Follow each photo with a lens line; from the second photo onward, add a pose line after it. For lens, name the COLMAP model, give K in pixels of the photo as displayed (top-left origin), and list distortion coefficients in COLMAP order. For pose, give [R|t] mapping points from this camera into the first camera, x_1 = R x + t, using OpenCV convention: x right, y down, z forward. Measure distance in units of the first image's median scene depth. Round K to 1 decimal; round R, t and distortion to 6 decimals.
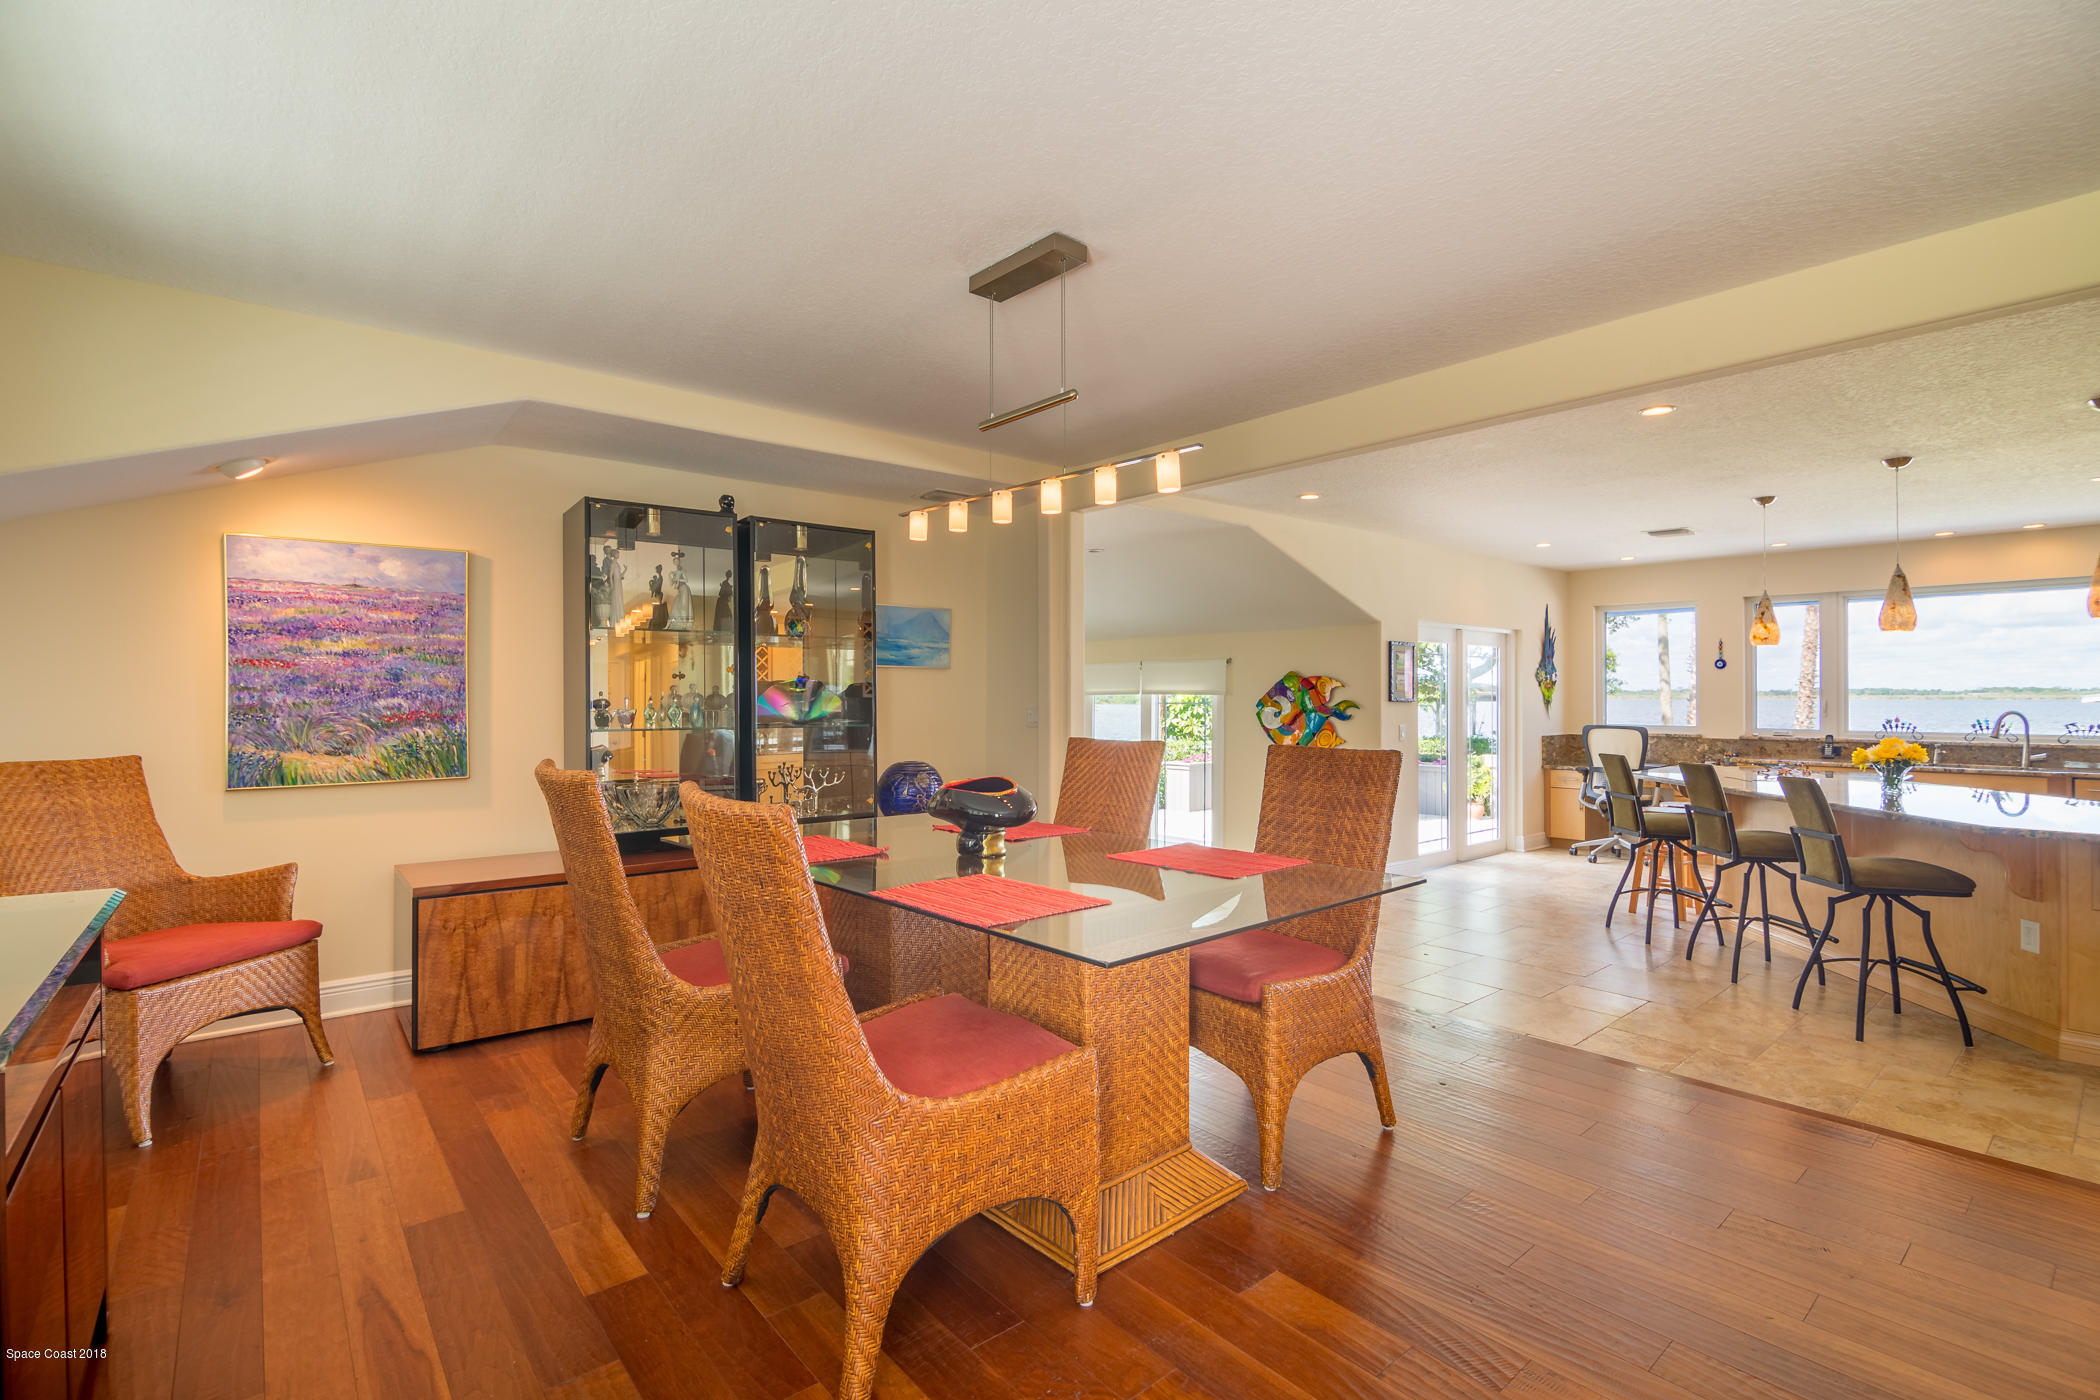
lens RADIAL K [[965.2, 0, 1053.4], [0, 965.2, 697.4], [0, 0, 1]] dist [-0.006843, -0.003709]
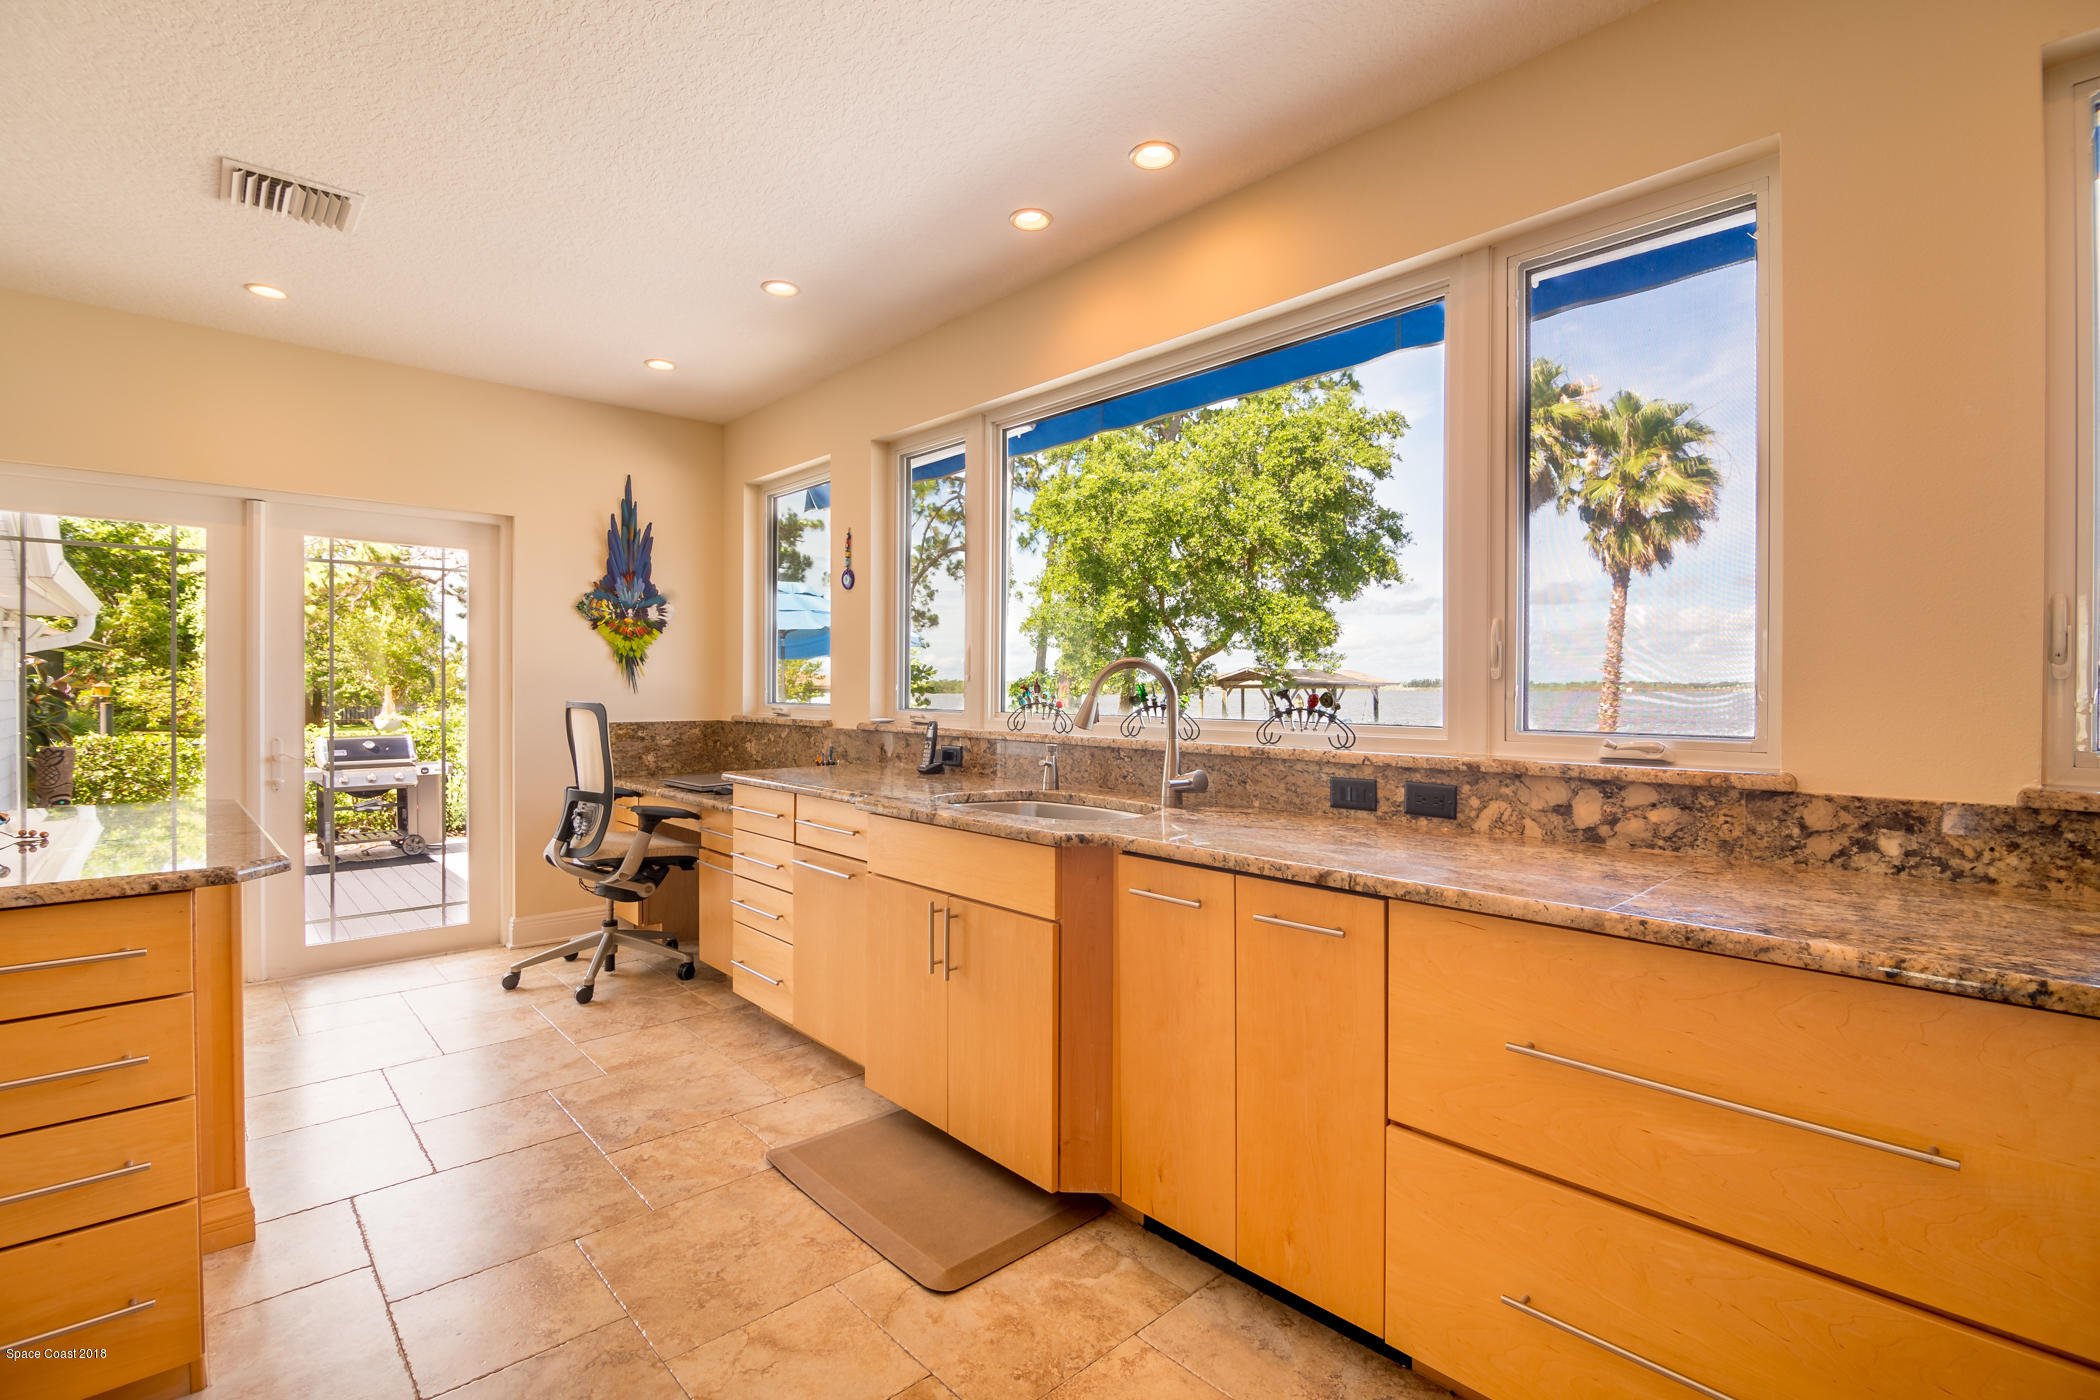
lens RADIAL K [[965.2, 0, 1045.2], [0, 965.2, 693.6], [0, 0, 1]] dist [-0.006843, -0.003709]
pose [[0.998946, 0.001306, 0.045890, 0.954380], [-0.001463, 0.999993, 0.003398, 0.027493], [-0.045886, -0.003461, 0.998941, 0.618497]]
